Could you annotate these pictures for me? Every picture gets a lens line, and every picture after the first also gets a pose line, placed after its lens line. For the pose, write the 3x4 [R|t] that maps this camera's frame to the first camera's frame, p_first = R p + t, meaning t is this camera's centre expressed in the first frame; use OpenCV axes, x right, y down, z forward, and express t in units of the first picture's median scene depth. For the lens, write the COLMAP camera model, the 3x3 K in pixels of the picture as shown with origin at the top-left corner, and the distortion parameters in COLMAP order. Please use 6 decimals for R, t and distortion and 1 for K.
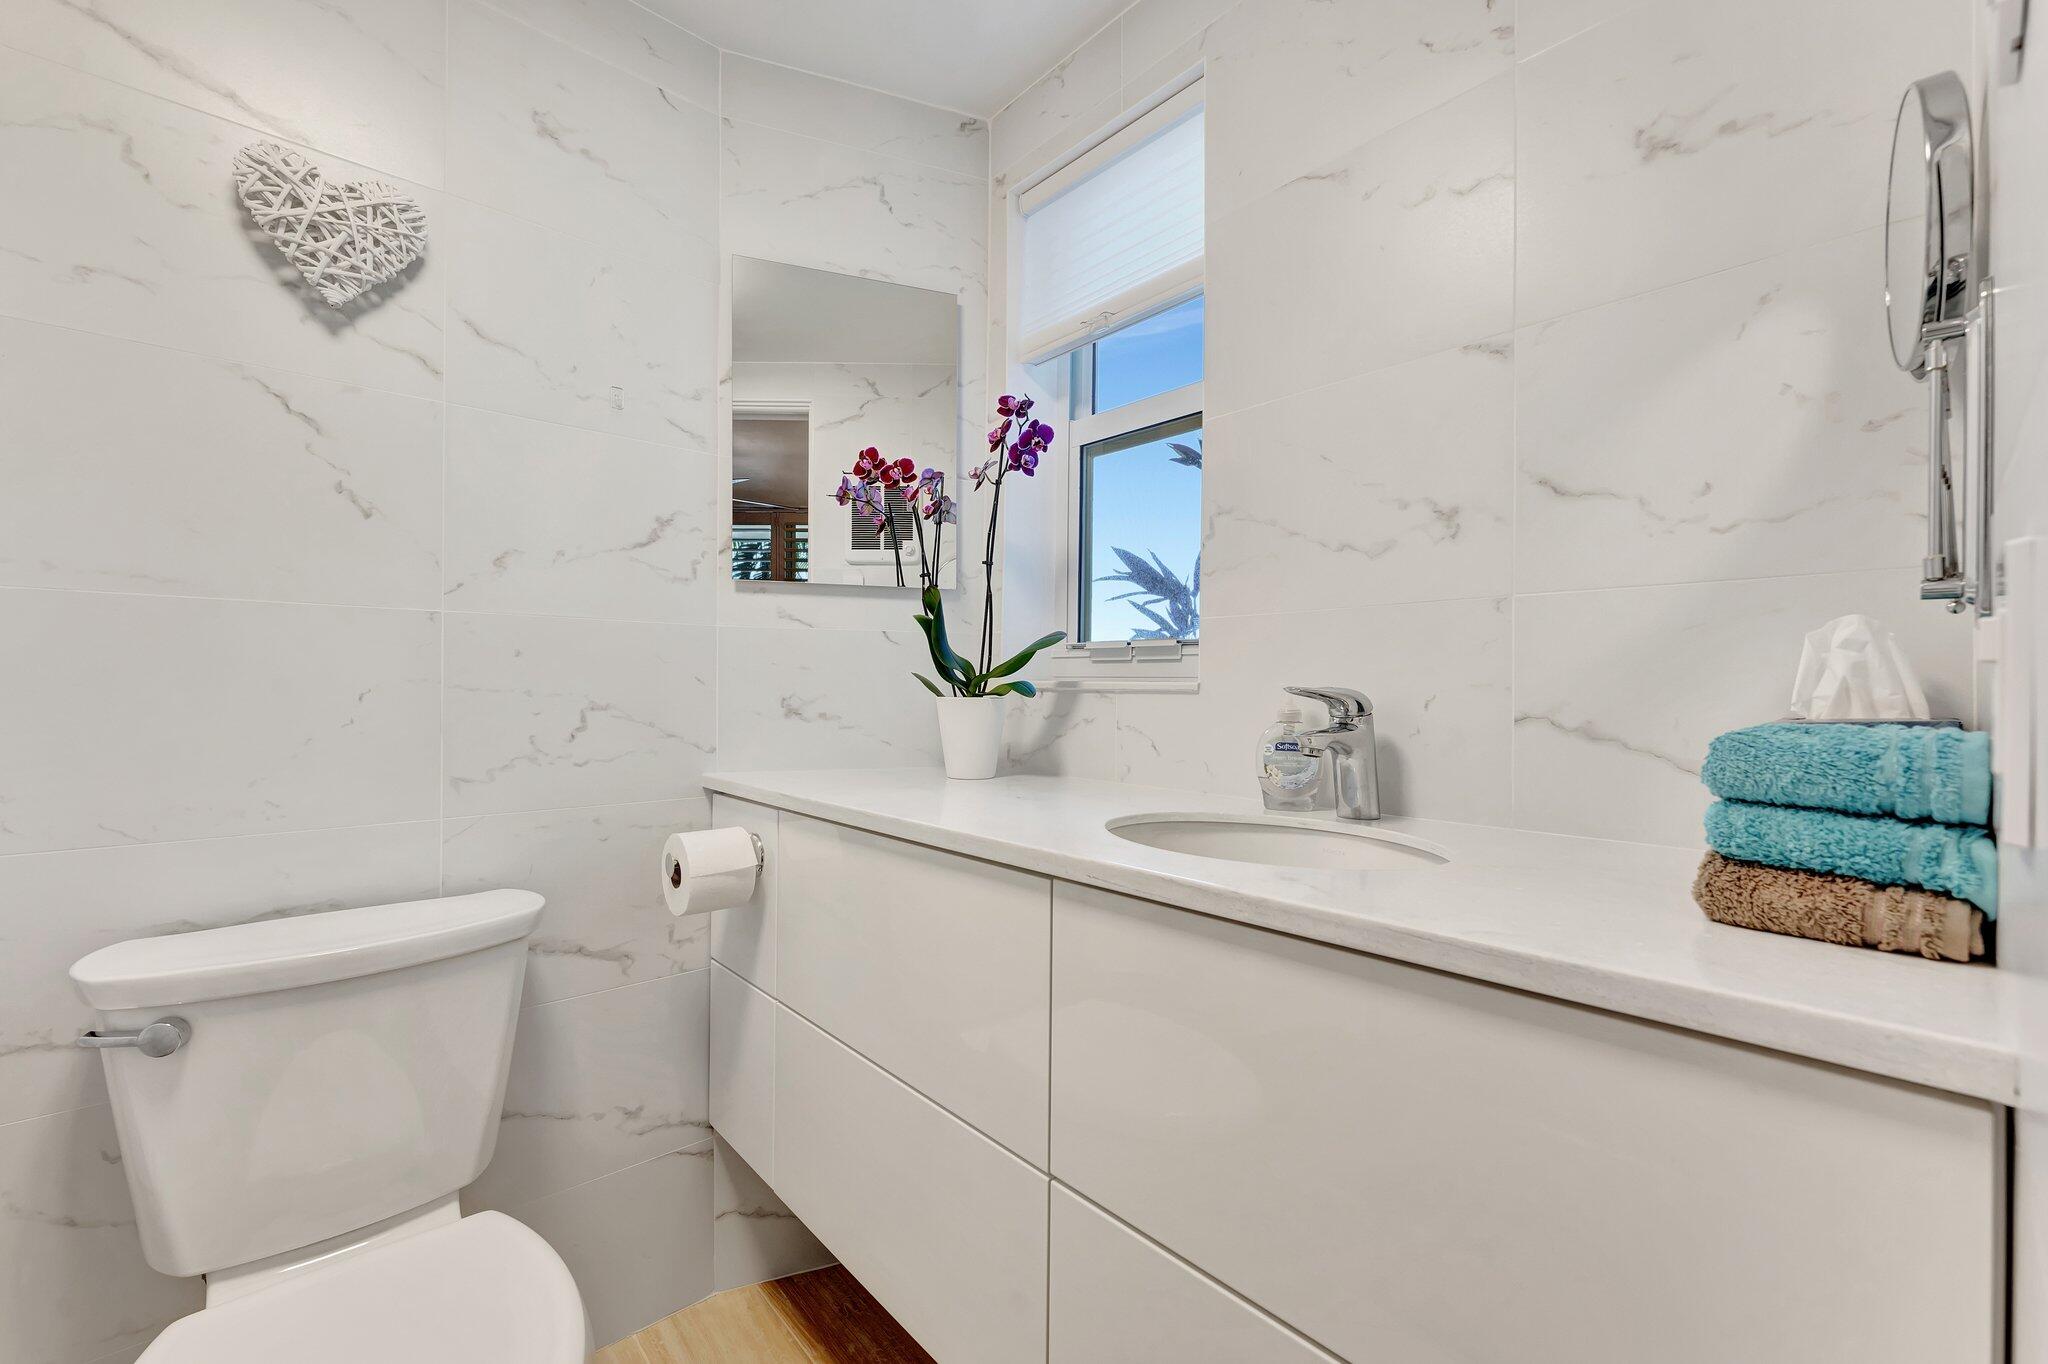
lens RADIAL K [[827.5, 0, 1026.2], [0, 827.5, 684.0], [0, 0, 1]] dist [-0.003851, 0.000721]
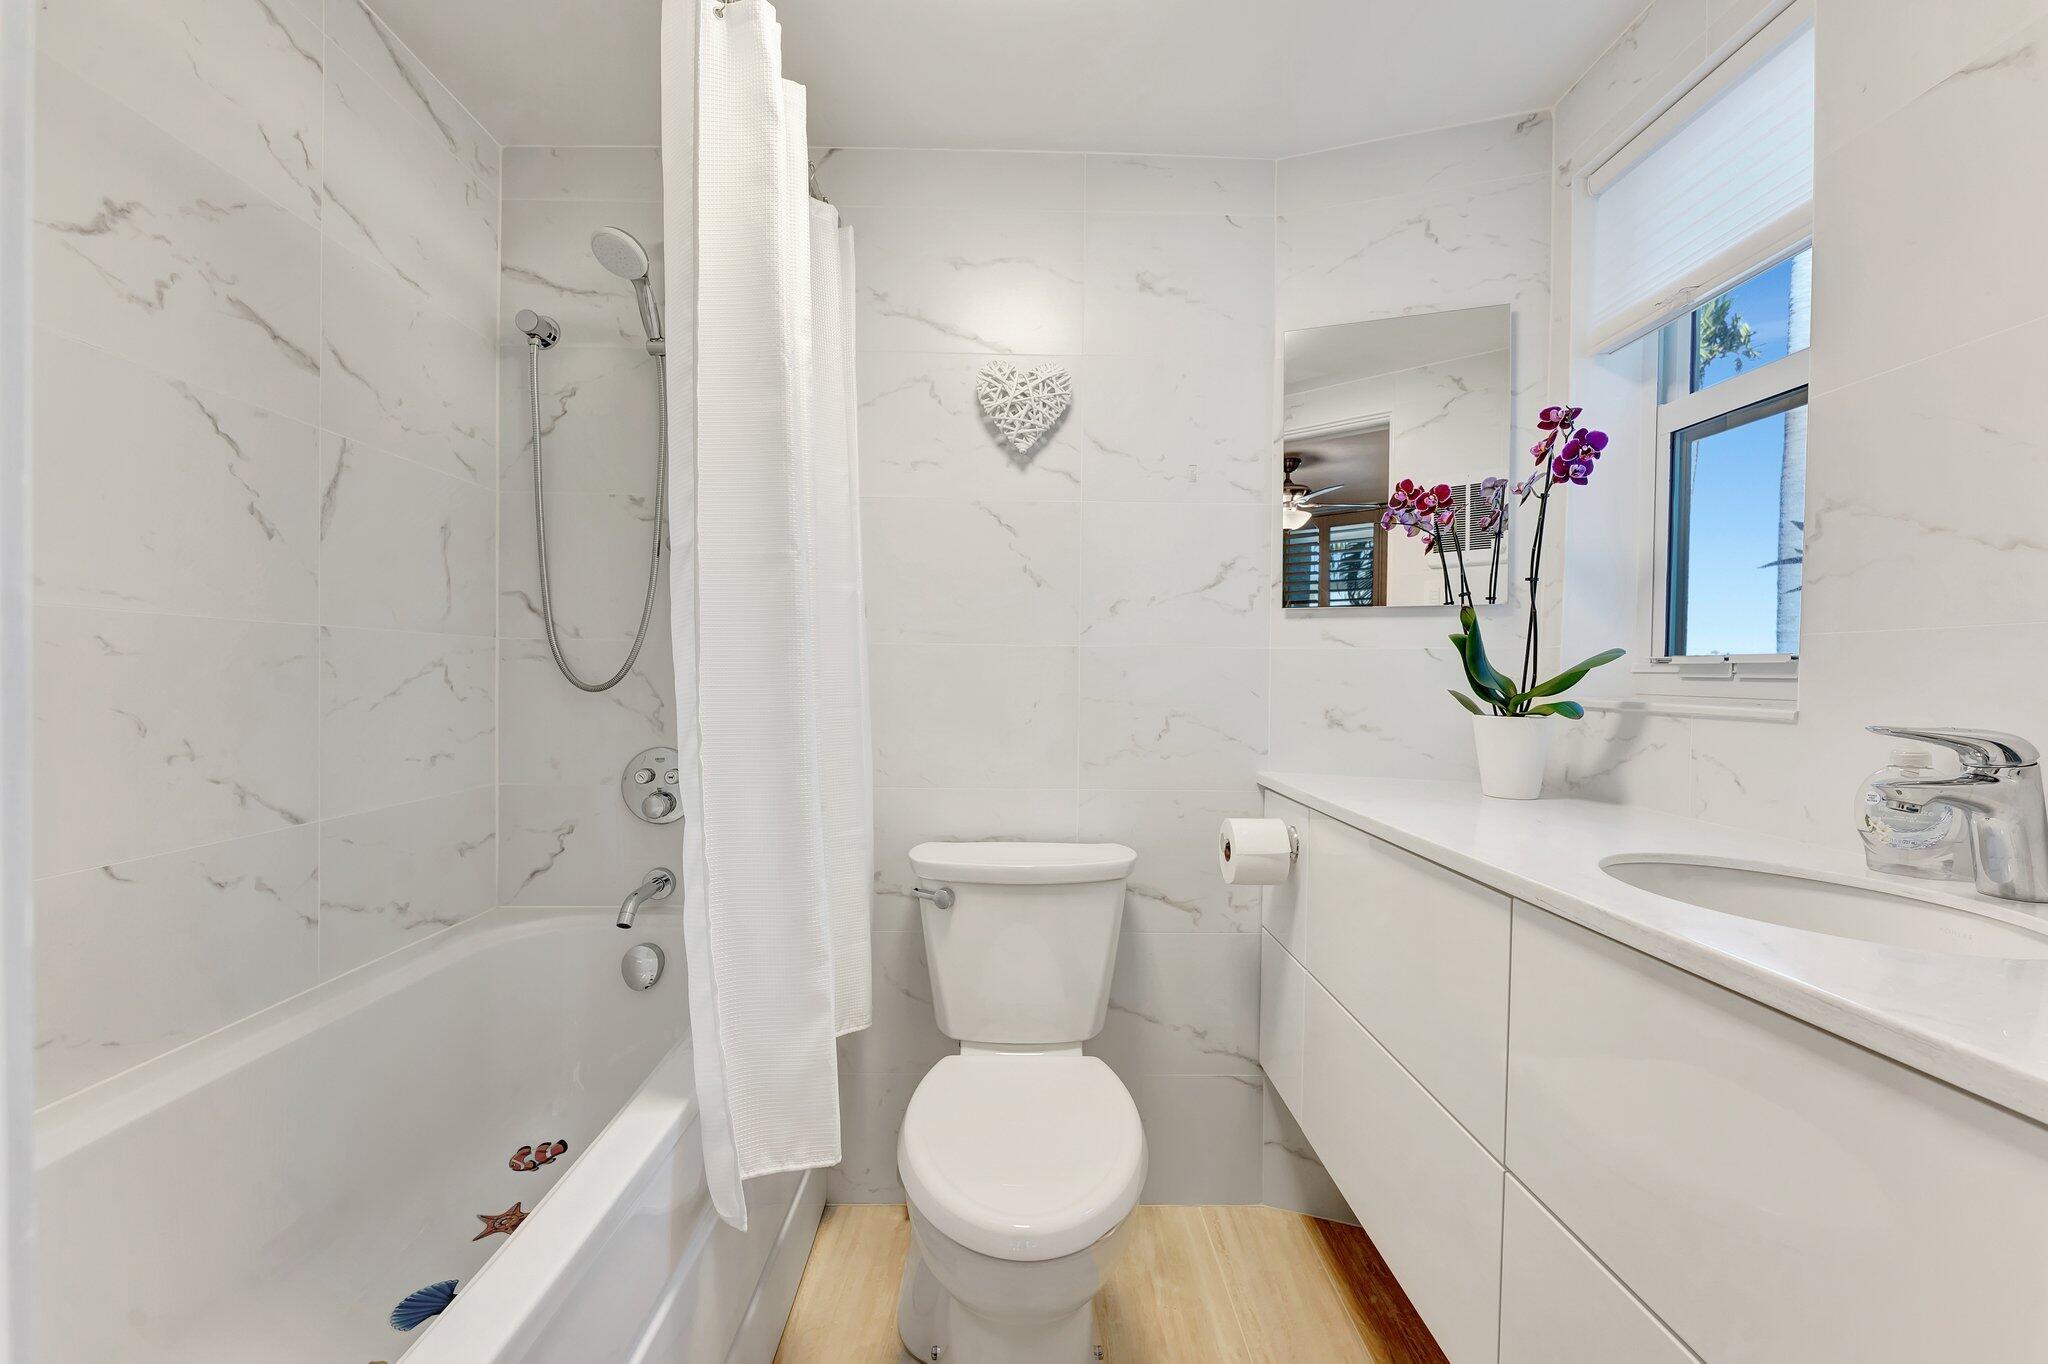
lens RADIAL K [[827.5, 0, 1029.6], [0, 827.5, 684.8], [0, 0, 1]] dist [-0.003851, 0.000721]
pose [[0.759034, 0.010474, -0.650967, 0.149962], [-0.005715, 0.999939, 0.009425, -0.029386], [0.651026, -0.003434, 0.759048, -0.138555]]
